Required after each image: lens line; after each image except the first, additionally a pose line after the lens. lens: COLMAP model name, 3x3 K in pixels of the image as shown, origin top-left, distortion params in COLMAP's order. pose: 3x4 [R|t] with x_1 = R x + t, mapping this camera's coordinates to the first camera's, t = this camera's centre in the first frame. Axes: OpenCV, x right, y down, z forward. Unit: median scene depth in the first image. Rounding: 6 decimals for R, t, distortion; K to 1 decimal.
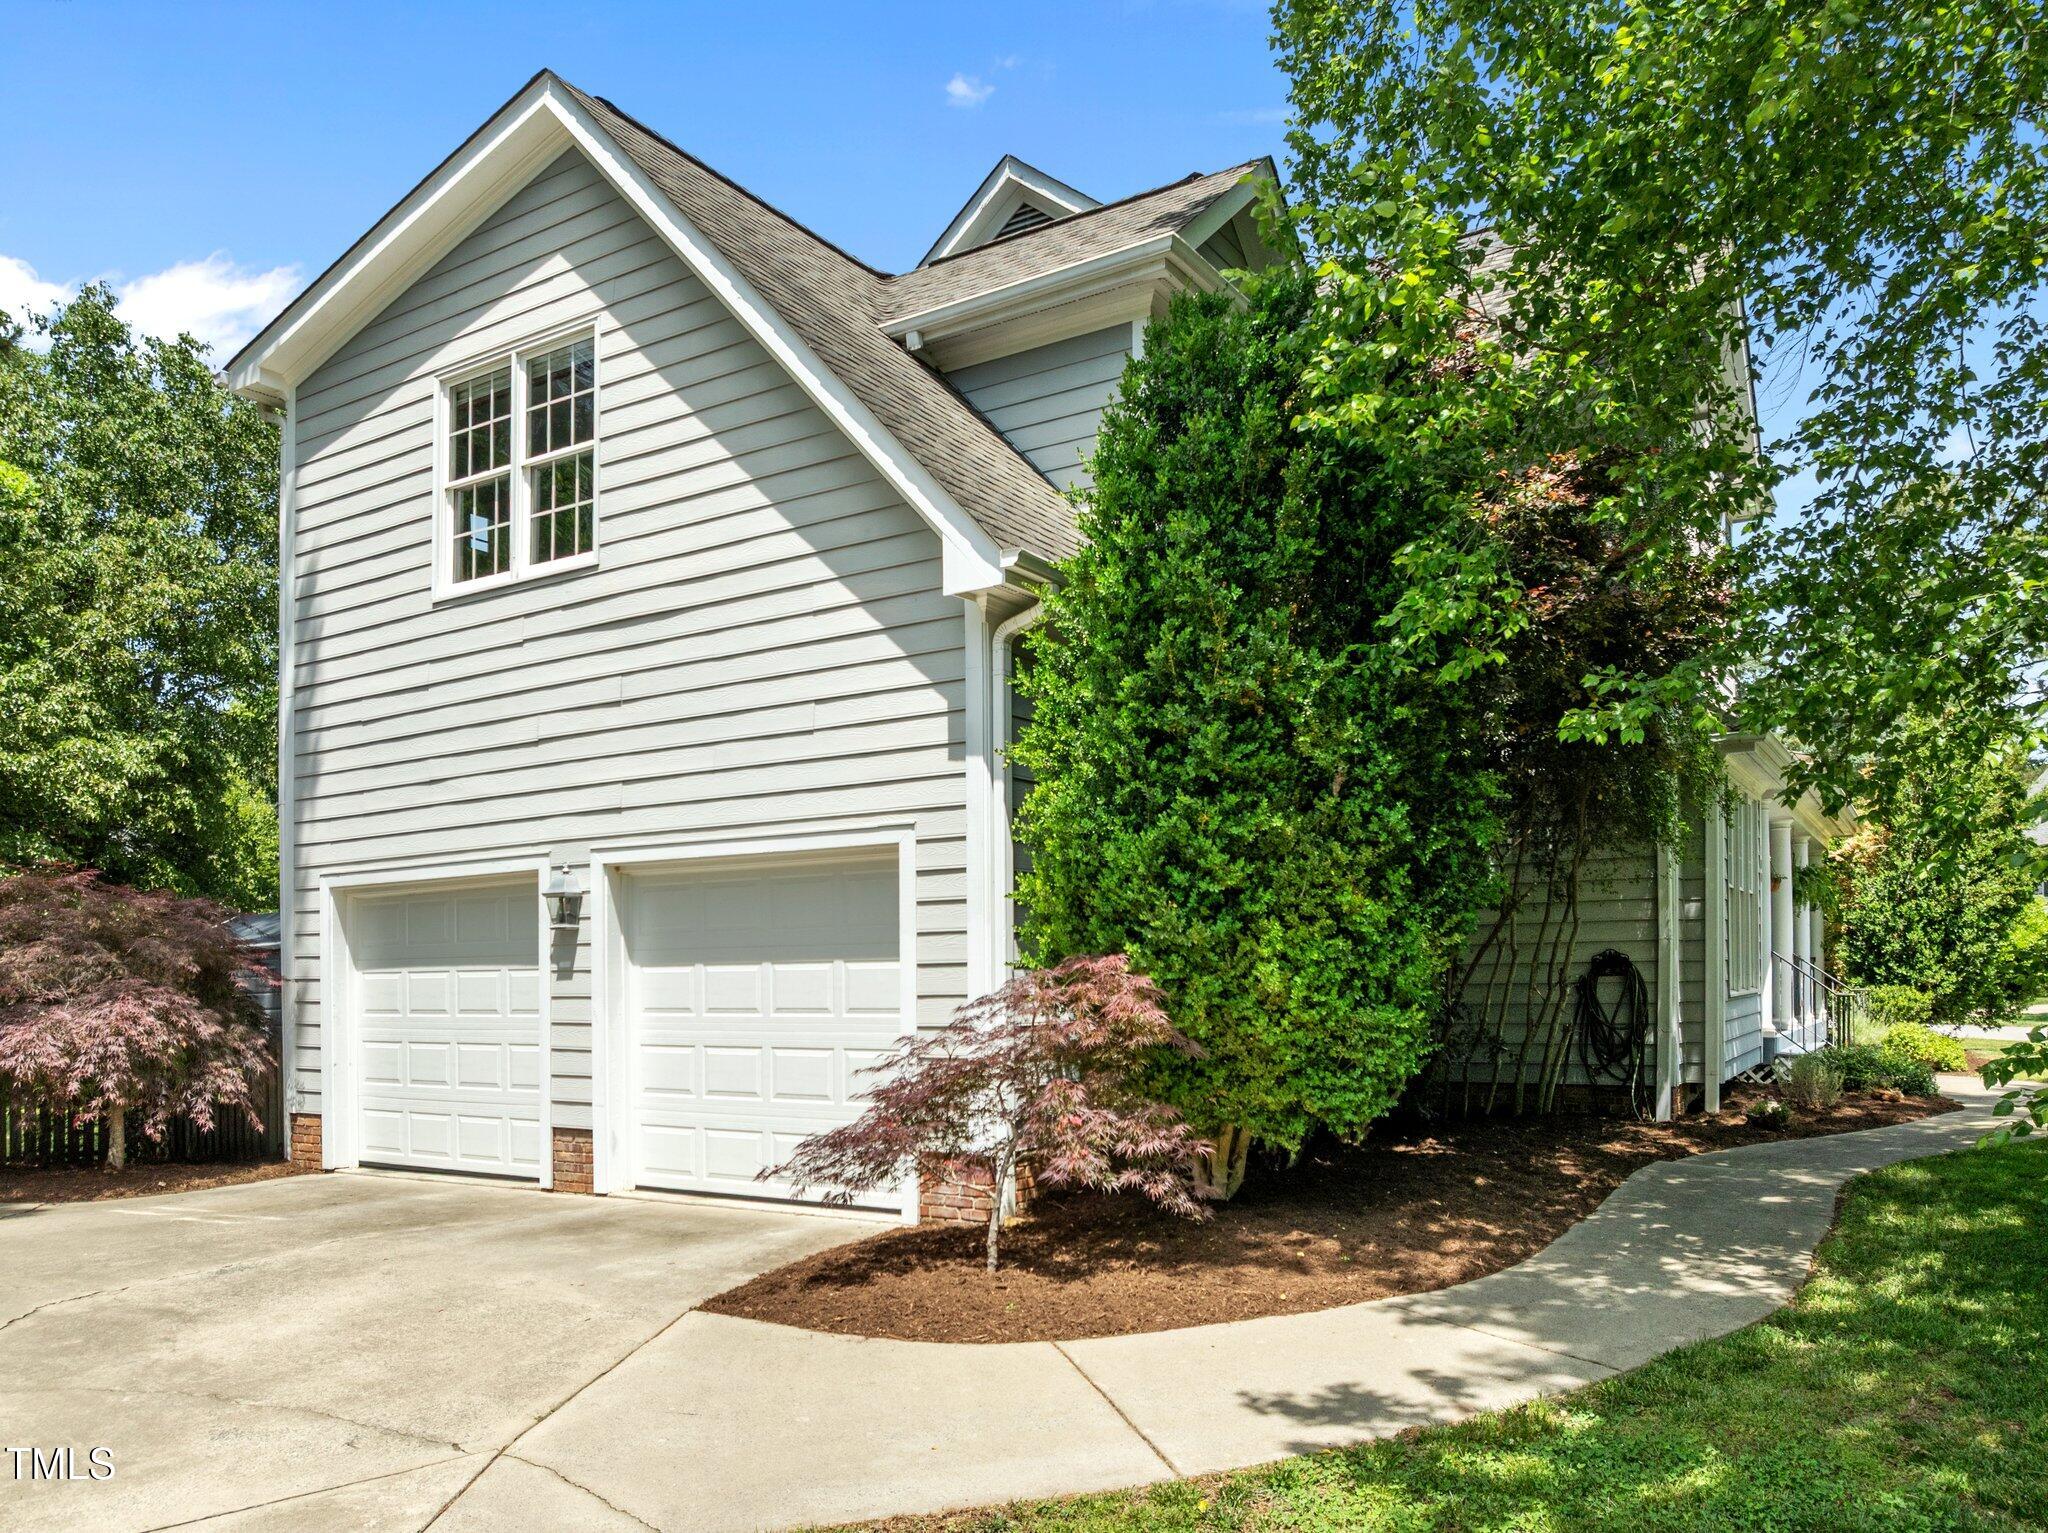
lens RADIAL K [[1830.7, 0, 1025.0], [0, 1830.7, 765.9], [0, 0, 1]] dist [-0.056525, 0.016034]
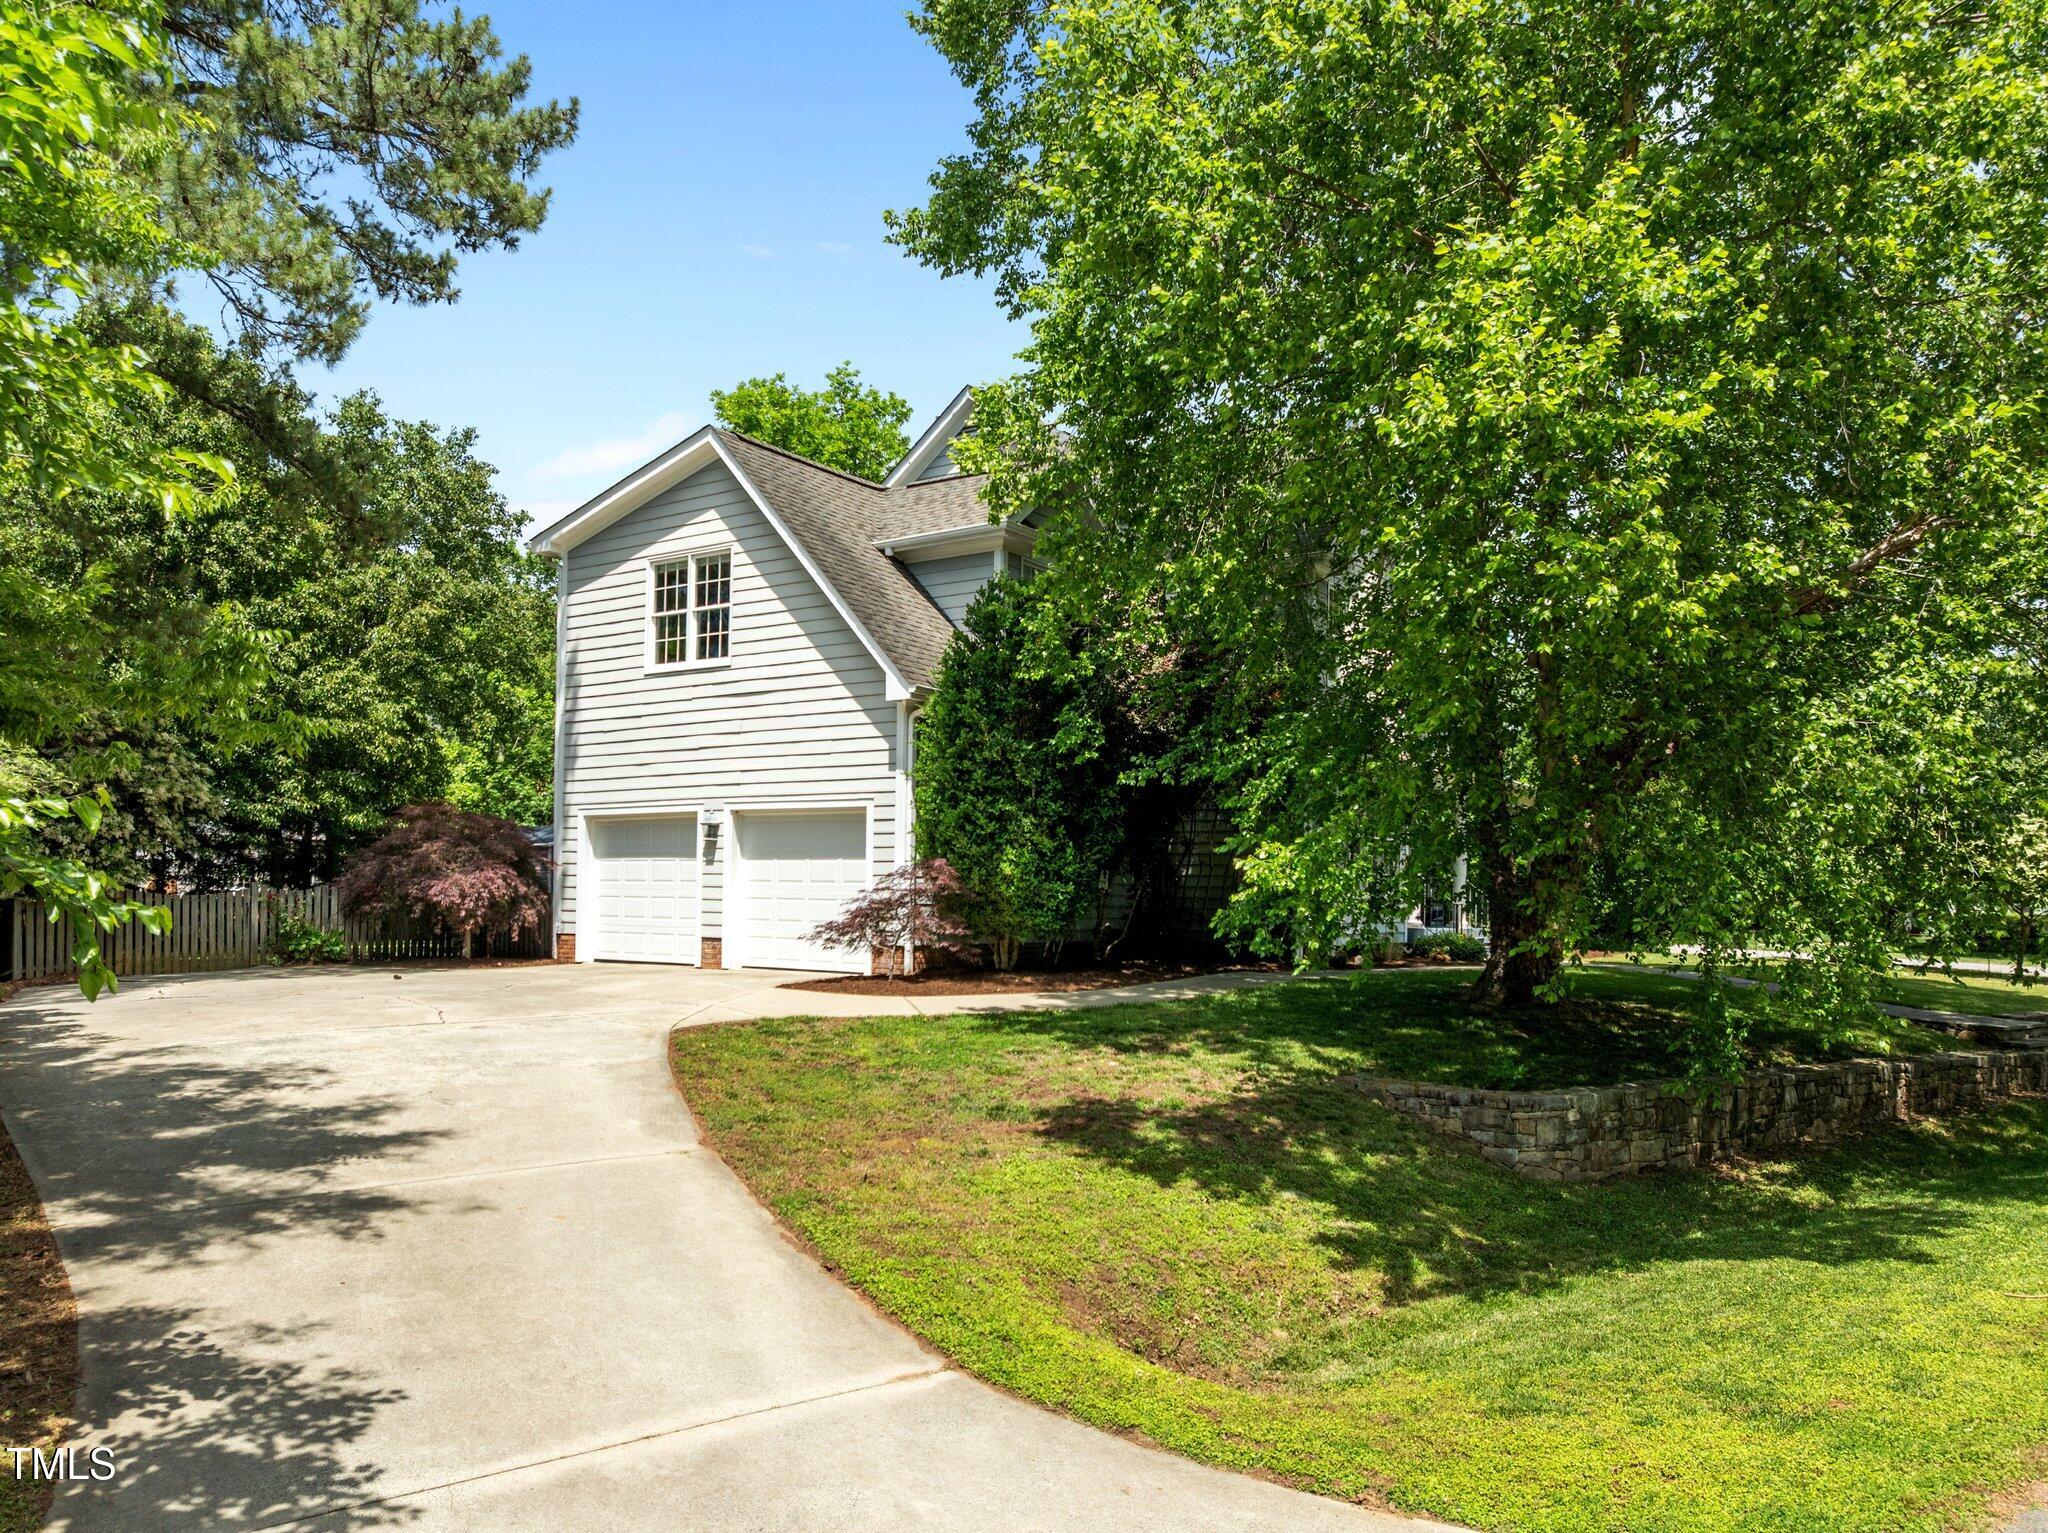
lens RADIAL K [[1460.4, 0, 1021.2], [0, 1460.4, 764.6], [0, 0, 1]] dist [-0.005371, -0.002434]
pose [[0.999602, 0.027044, -0.008035, 0.105902], [-0.026774, 0.999127, 0.032055, -0.056805], [0.008895, -0.031827, 0.999454, -0.622891]]
